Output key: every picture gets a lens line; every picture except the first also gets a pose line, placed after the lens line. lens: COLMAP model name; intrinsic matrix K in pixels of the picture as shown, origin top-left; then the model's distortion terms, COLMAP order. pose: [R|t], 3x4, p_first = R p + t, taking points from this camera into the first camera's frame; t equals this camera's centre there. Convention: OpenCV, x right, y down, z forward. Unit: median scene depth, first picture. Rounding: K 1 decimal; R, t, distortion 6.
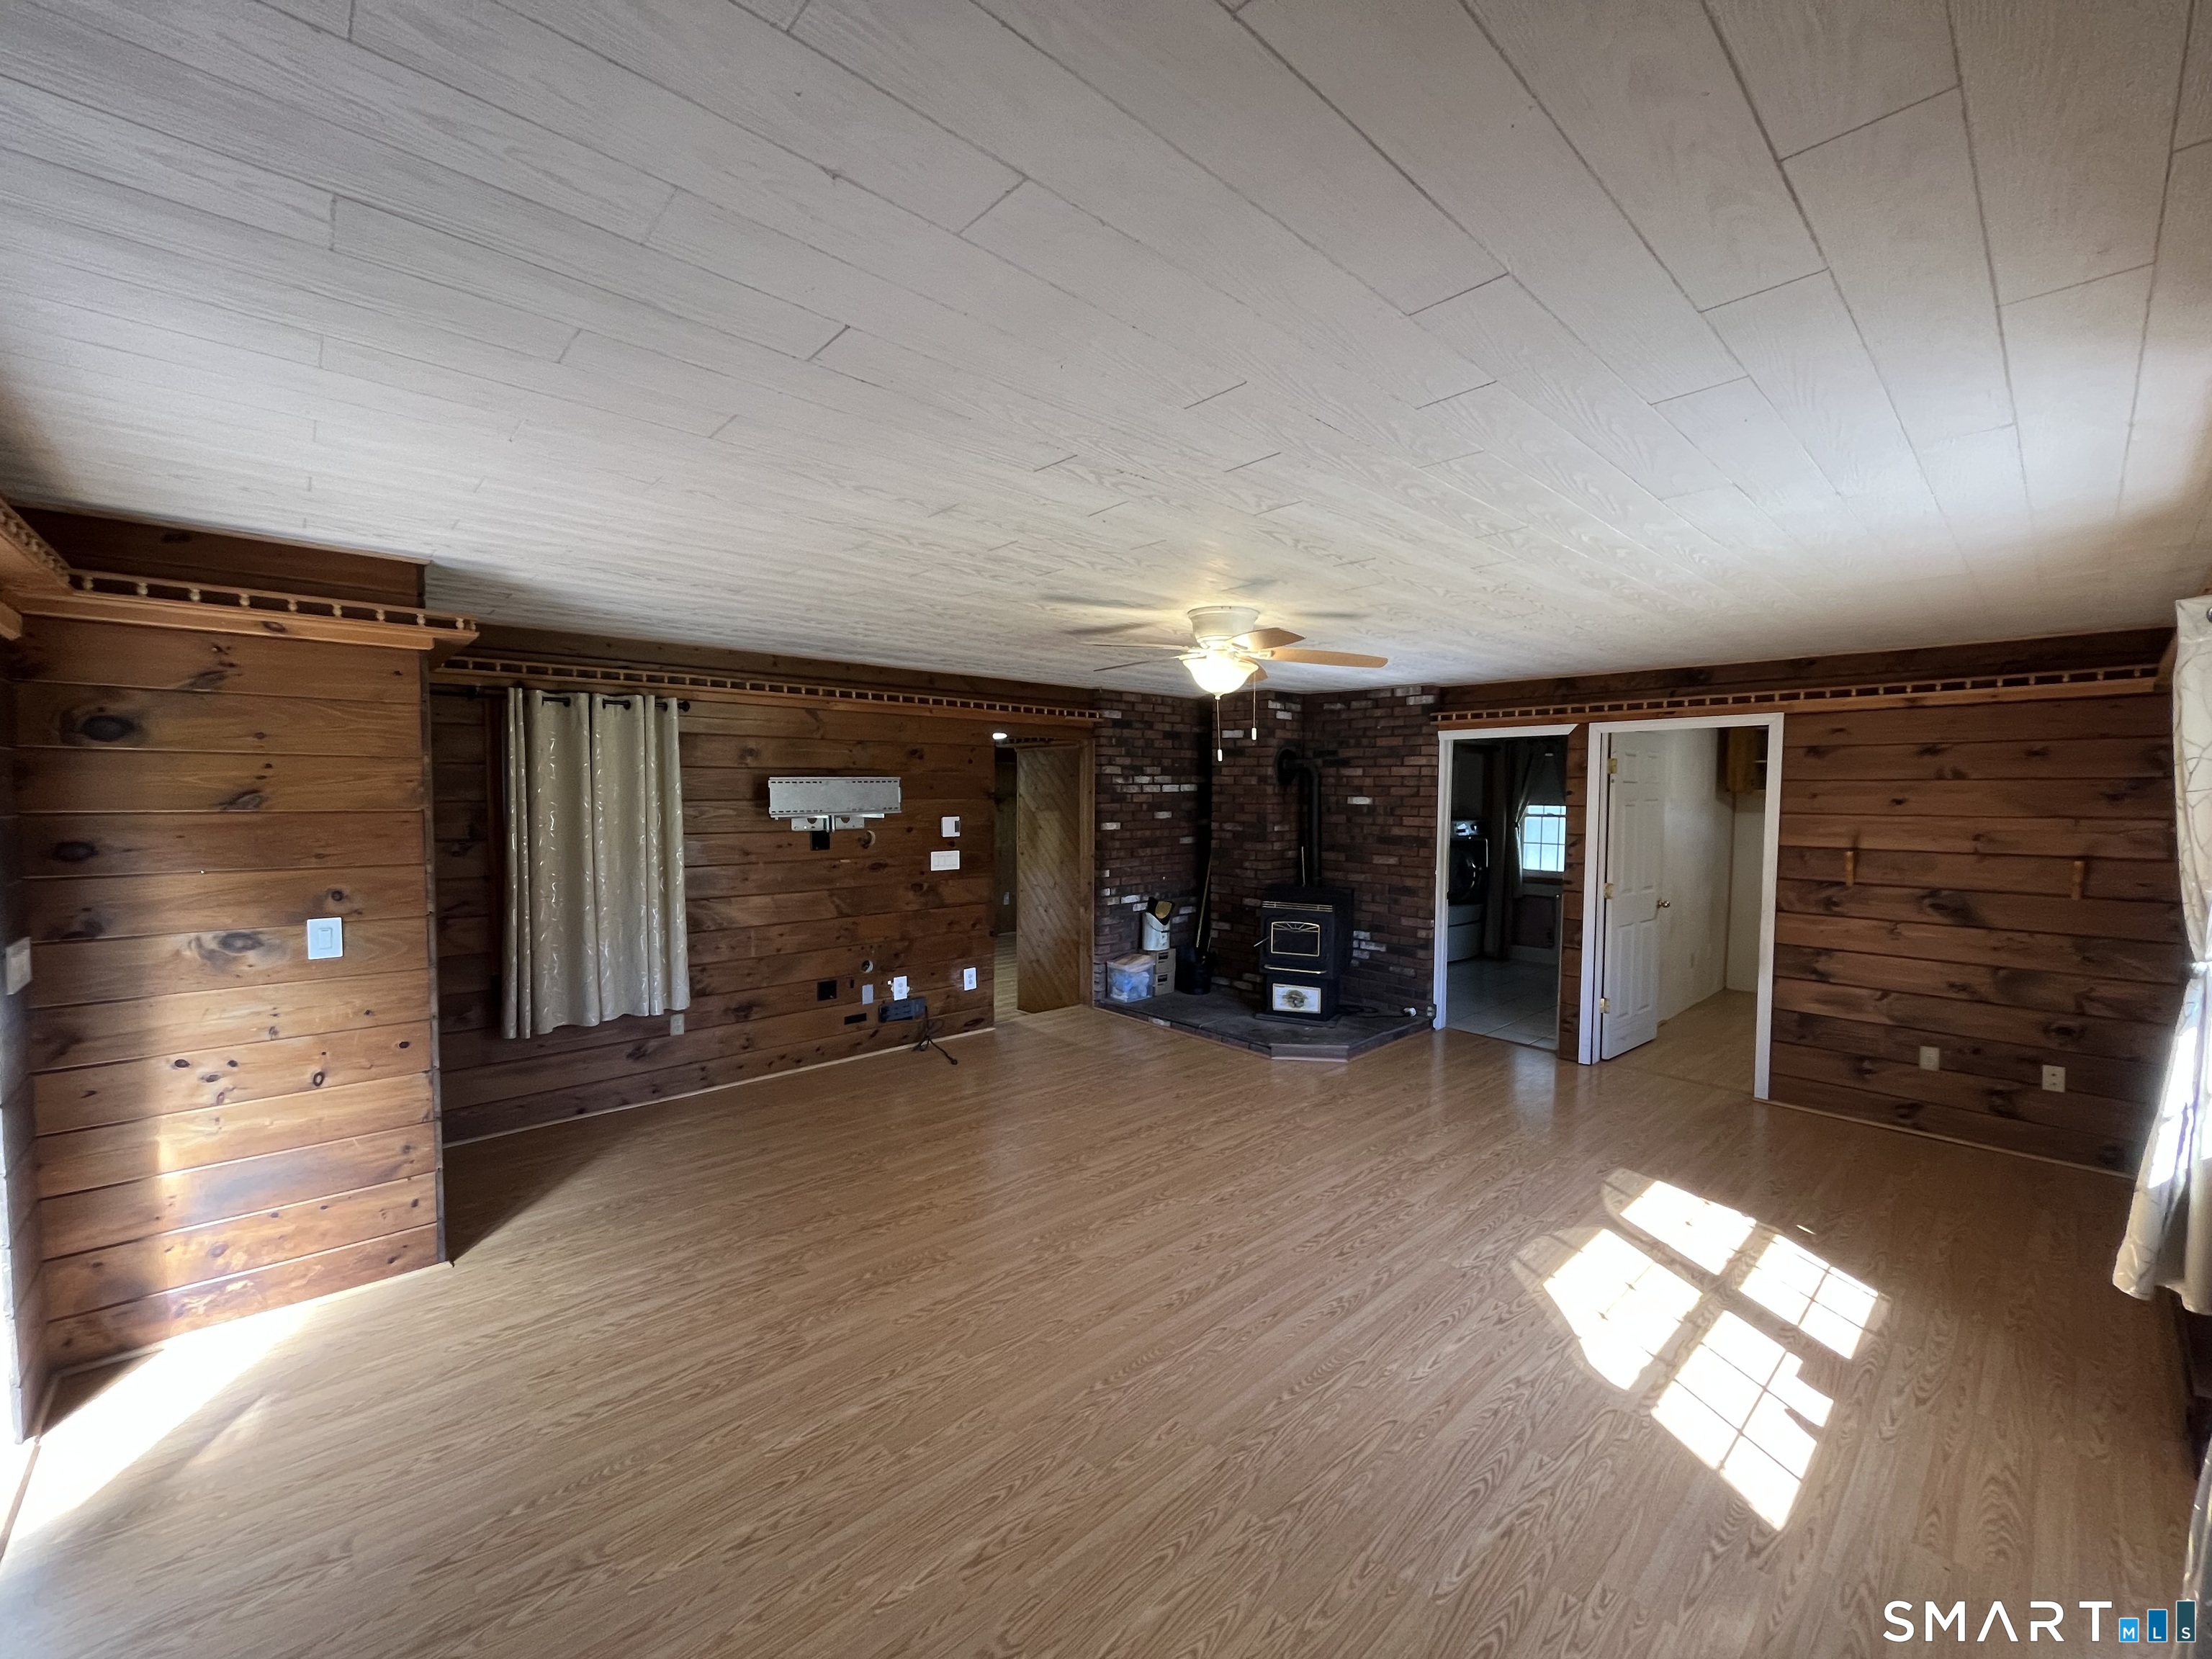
lens RADIAL K [[891.2, 0, 1101.7], [0, 891.2, 827.0], [0, 0, 1]] dist [-0.003437, -0.000903]
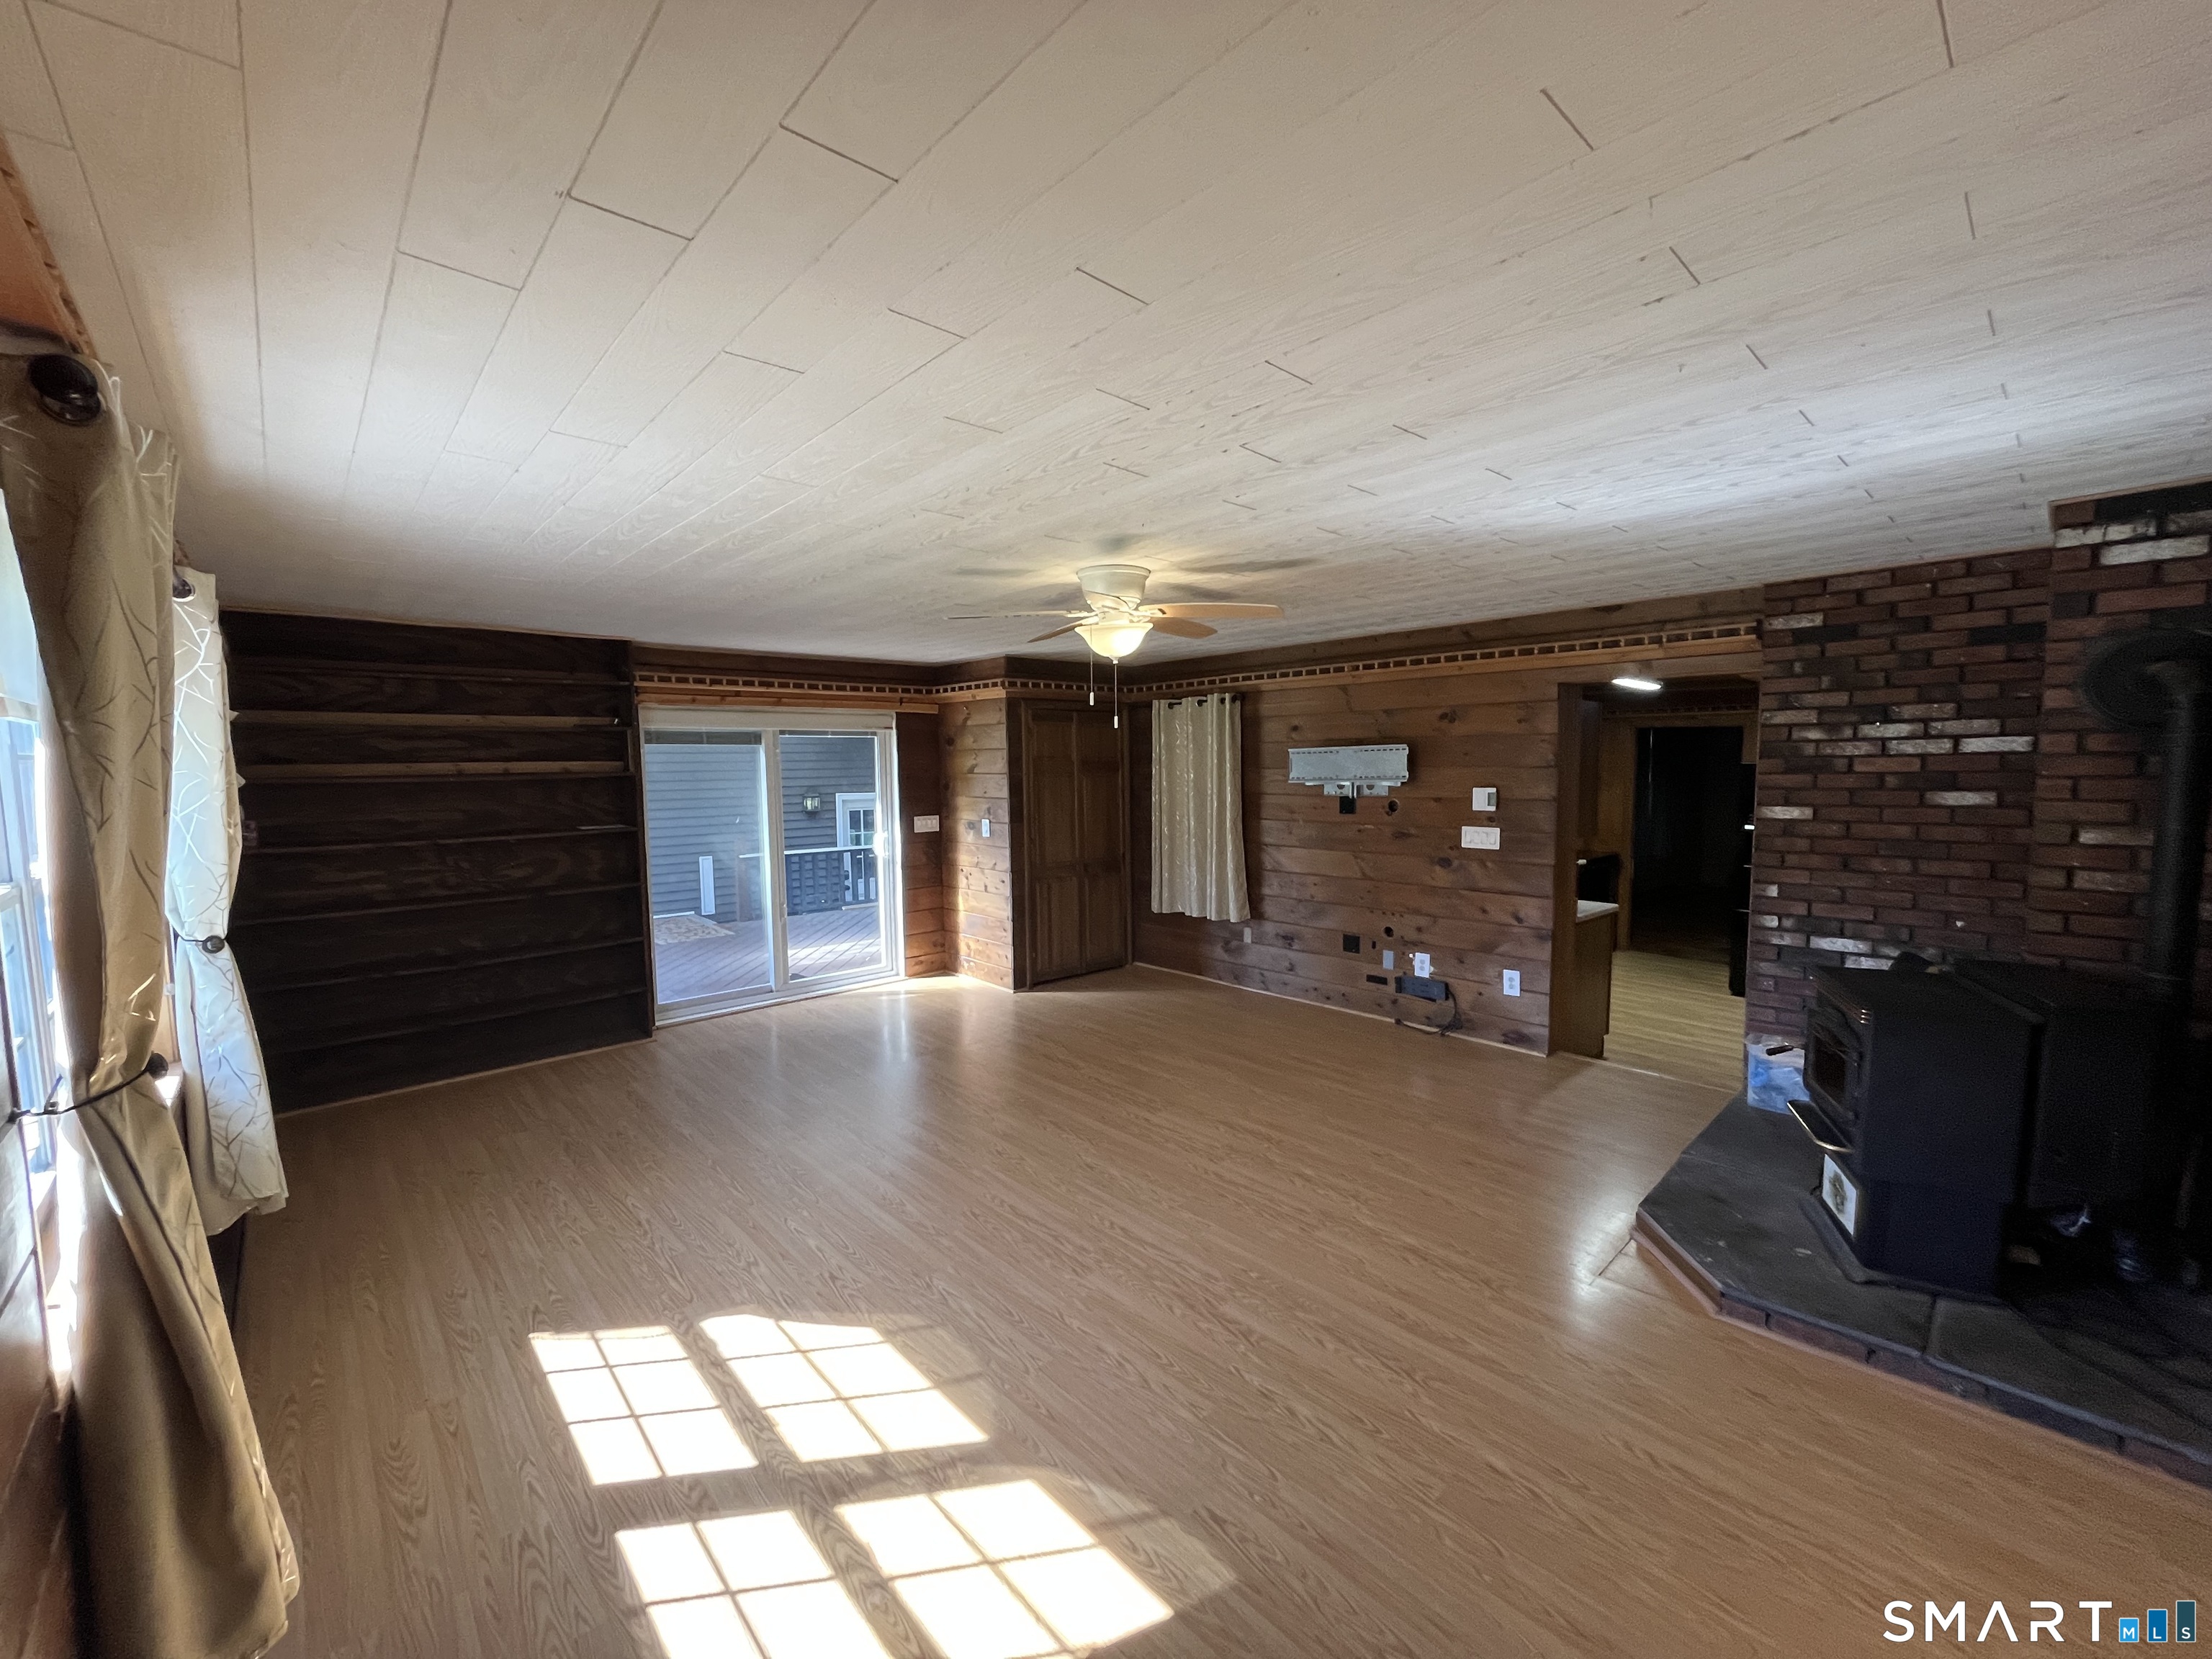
lens RADIAL K [[891.2, 0, 1103.4], [0, 891.2, 836.0], [0, 0, 1]] dist [-0.003437, -0.000903]
pose [[0.001963, 0.074360, -0.997230, 0.780271], [-0.032131, 0.996721, 0.074259, -0.018970], [0.999482, 0.031896, 0.004346, 0.704448]]
